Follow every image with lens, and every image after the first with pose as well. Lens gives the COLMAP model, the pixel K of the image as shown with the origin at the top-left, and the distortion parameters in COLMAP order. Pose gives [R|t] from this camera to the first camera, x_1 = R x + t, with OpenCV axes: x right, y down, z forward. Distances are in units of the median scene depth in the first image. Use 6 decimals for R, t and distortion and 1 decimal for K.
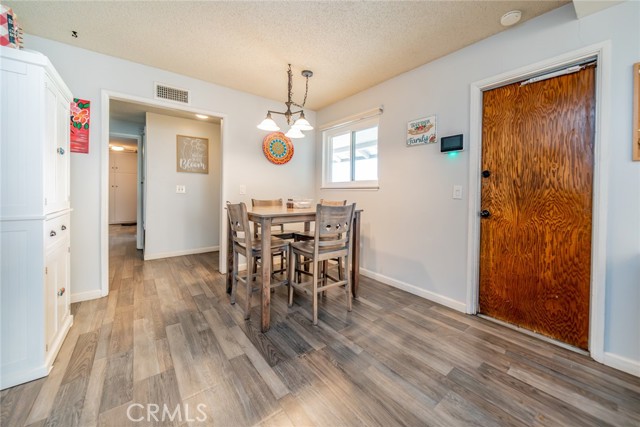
lens RADIAL K [[236.3, 0, 340.6], [0, 236.3, 194.1], [0, 0, 1]] dist [0.002767, -0.000188]
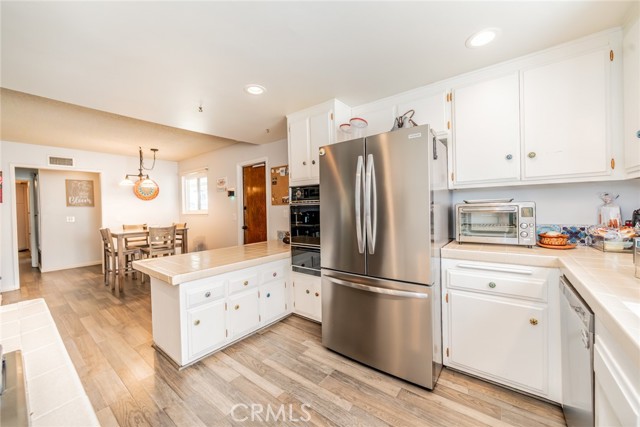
lens RADIAL K [[240.1, 0, 320.7], [0, 240.1, 210.4], [0, 0, 1]] dist [-0.003289, -0.000477]
pose [[0.977942, -0.037882, 0.205414, 0.520699], [0.037039, 0.999282, 0.007951, -0.034874], [-0.205568, -0.000167, 0.978643, -0.741927]]
